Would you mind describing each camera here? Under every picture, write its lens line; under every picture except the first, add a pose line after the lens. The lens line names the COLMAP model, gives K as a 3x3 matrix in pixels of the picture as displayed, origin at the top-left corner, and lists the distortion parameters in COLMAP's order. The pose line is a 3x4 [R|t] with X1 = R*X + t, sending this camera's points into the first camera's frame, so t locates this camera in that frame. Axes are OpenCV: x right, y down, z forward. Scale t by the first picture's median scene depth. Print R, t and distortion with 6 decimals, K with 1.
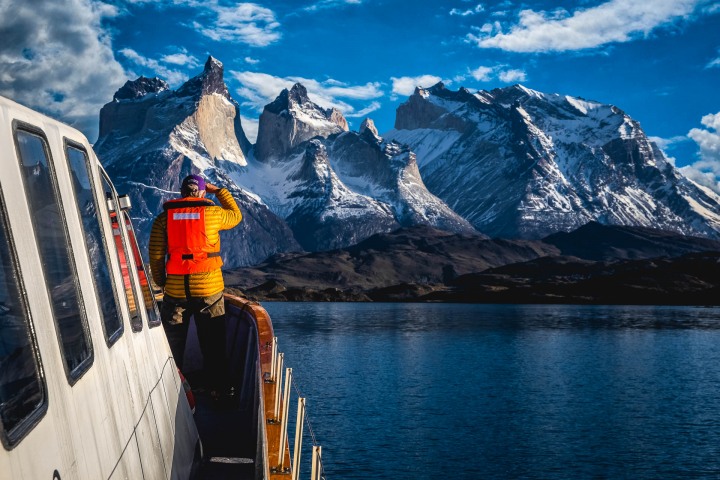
lens RADIAL K [[1147.2, 0, 360.0], [0, 1147.2, 240.0], [0, 0, 1]] dist [0.085599, 0.008433]
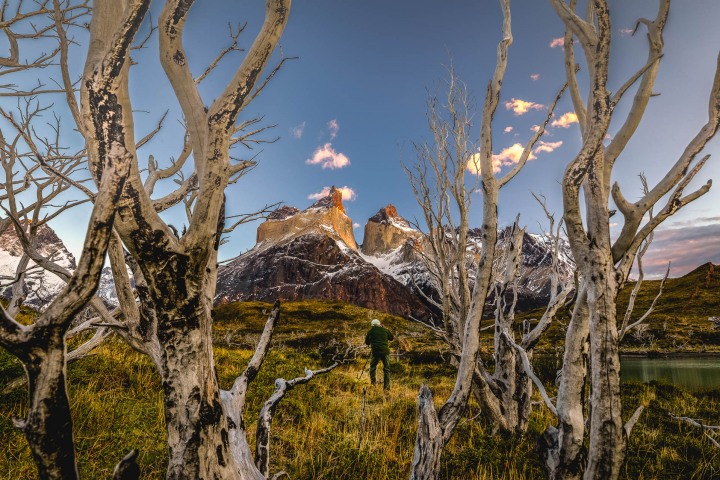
lens RADIAL K [[463.8, 0, 360.0], [0, 463.8, 240.0], [0, 0, 1]] dist [0.033436, 0.000517]
pose [[0.999778, -0.007917, 0.019526, -0.107086], [0.011248, 0.984172, -0.176861, 0.017453], [-0.017817, 0.177041, 0.984042, 0.411247]]
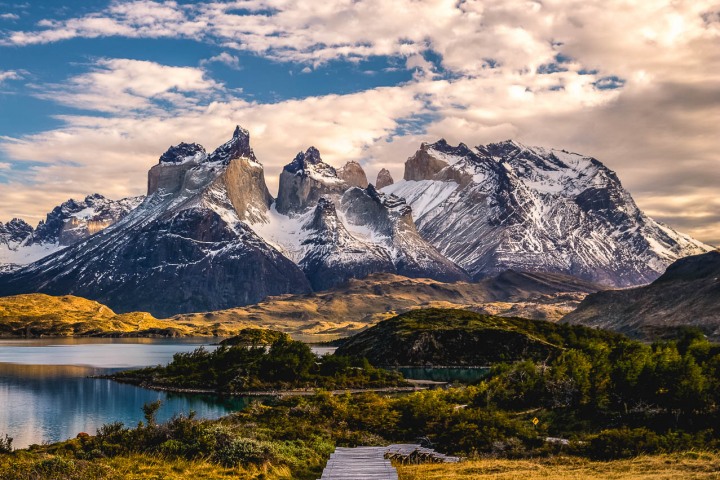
lens RADIAL K [[1080.2, 0, 360.0], [0, 1080.2, 240.0], [0, 0, 1]] dist [-0.020342, -0.012151]
pose [[0.999278, -0.011481, -0.036205, 0.035233], [0.010400, 0.999499, -0.029901, -0.006739], [0.036530, 0.029503, 0.998897, -0.110341]]
